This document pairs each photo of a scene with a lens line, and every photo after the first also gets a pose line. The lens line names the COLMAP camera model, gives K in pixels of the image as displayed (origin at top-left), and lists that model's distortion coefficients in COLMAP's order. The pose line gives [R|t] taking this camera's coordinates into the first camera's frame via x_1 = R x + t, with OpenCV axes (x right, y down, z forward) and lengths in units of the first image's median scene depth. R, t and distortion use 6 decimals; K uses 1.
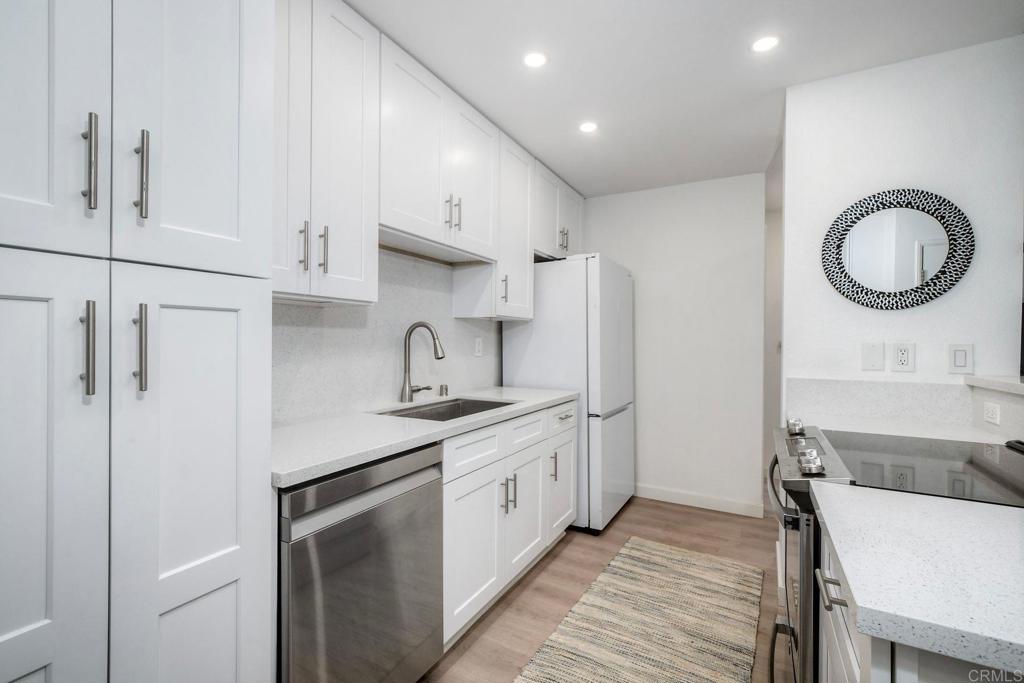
lens RADIAL K [[452.0, 0, 511.2], [0, 452.0, 341.0], [0, 0, 1]] dist [0.000398, -0.002239]
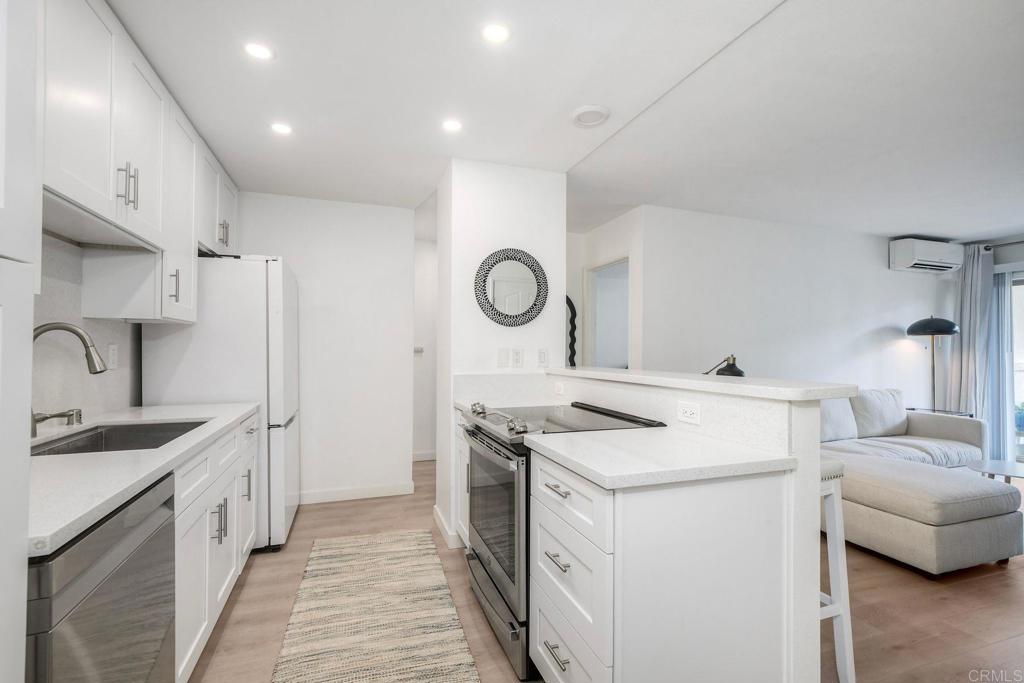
lens RADIAL K [[452.0, 0, 511.2], [0, 452.0, 342.2], [0, 0, 1]] dist [0.000398, -0.002239]
pose [[0.667760, 0.004418, 0.744364, -0.264295], [0.003397, 0.999954, -0.008982, -0.002854], [-0.744369, 0.008527, 0.667714, -0.014956]]
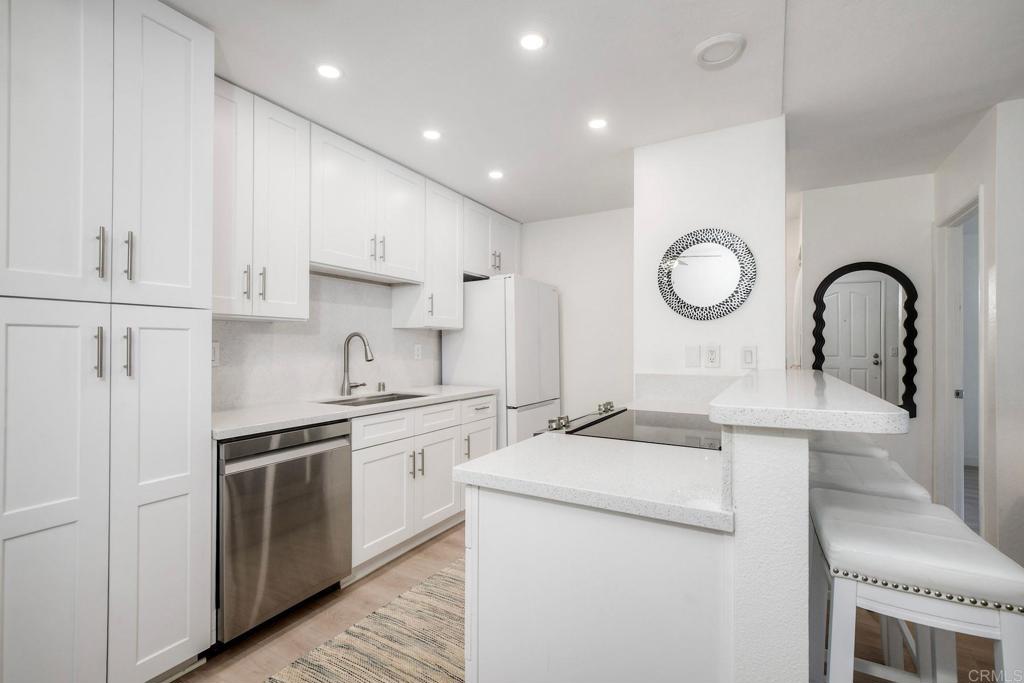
lens RADIAL K [[452.0, 0, 510.3], [0, 452.0, 339.8], [0, 0, 1]] dist [0.000398, -0.002239]
pose [[0.999869, -0.008920, -0.013543, 0.266403], [0.008698, 0.999829, -0.016309, 0.003771], [0.013686, 0.016189, 0.999775, -0.285445]]
